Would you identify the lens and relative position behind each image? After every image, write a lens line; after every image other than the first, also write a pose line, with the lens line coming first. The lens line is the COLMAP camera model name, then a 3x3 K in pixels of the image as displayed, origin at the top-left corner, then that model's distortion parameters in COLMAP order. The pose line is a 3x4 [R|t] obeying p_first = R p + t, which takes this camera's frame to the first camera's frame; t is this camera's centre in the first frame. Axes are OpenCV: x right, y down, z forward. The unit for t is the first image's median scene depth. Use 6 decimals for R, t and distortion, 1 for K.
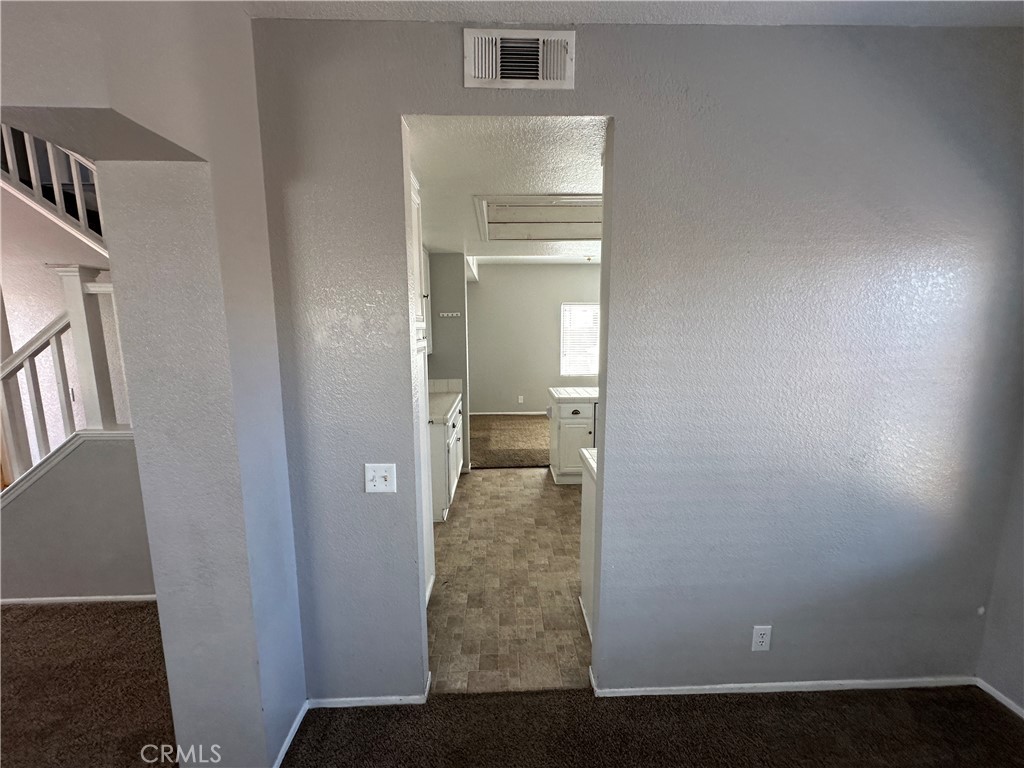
lens RADIAL K [[412.4, 0, 507.6], [0, 412.4, 383.2], [0, 0, 1]] dist [-0.006713, 0.001187]
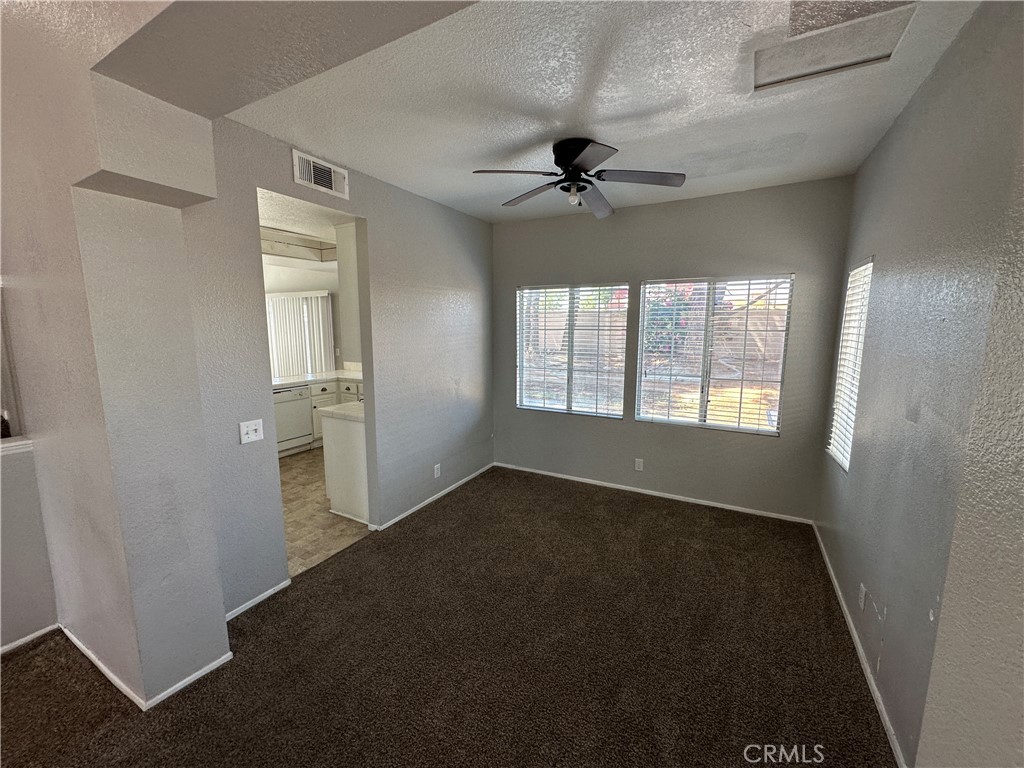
lens RADIAL K [[412.4, 0, 512.4], [0, 412.4, 381.6], [0, 0, 1]] dist [-0.006713, 0.001187]
pose [[0.500914, -0.112891, 0.858103, -0.444479], [0.117822, 0.991121, 0.061613, 0.033746], [-0.857440, 0.070241, 0.509768, -0.210340]]
